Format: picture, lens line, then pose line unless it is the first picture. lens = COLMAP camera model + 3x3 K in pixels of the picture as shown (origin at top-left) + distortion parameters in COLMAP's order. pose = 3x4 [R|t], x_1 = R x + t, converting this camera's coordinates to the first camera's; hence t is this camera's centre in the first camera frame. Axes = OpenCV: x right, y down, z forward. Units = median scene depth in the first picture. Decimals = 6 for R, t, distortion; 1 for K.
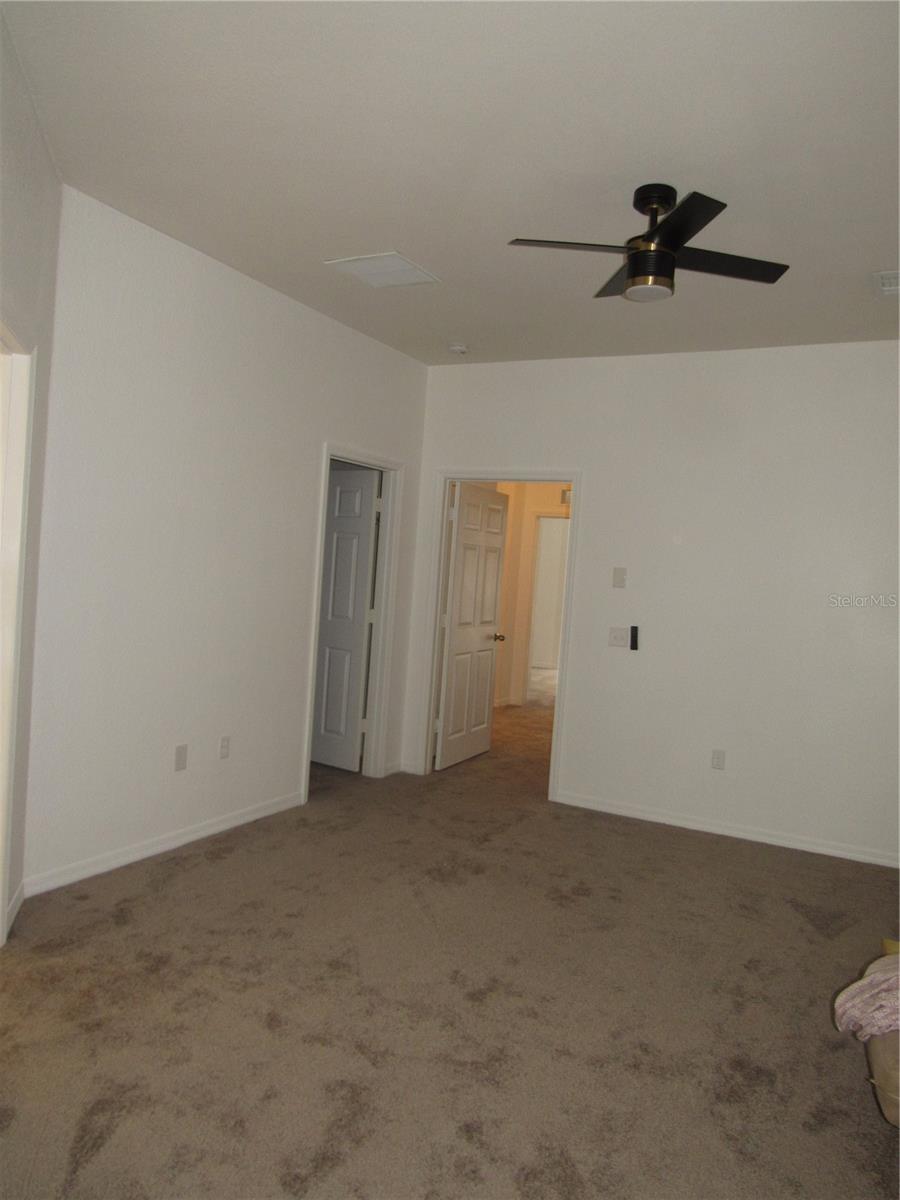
lens RADIAL K [[859.3, 0, 450.0], [0, 859.3, 600.0], [0, 0, 1]] dist [-0.032349, 0.025089]
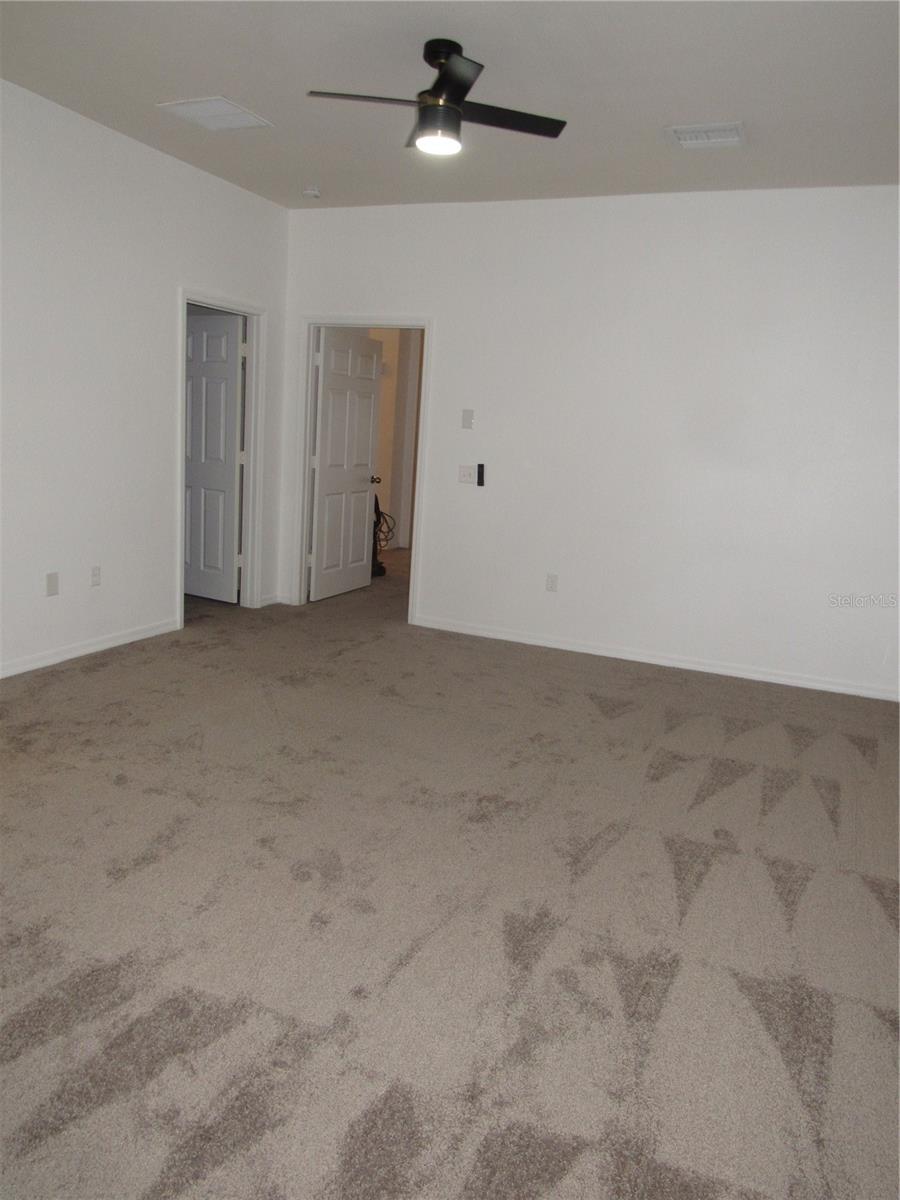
lens RADIAL K [[859.3, 0, 450.0], [0, 859.3, 600.0], [0, 0, 1]] dist [-0.032349, 0.025089]
pose [[0.996787, -0.018920, 0.077828, 0.098643], [0.005728, 0.986049, 0.166356, 0.021450], [-0.079890, -0.165376, 0.982989, -0.113576]]
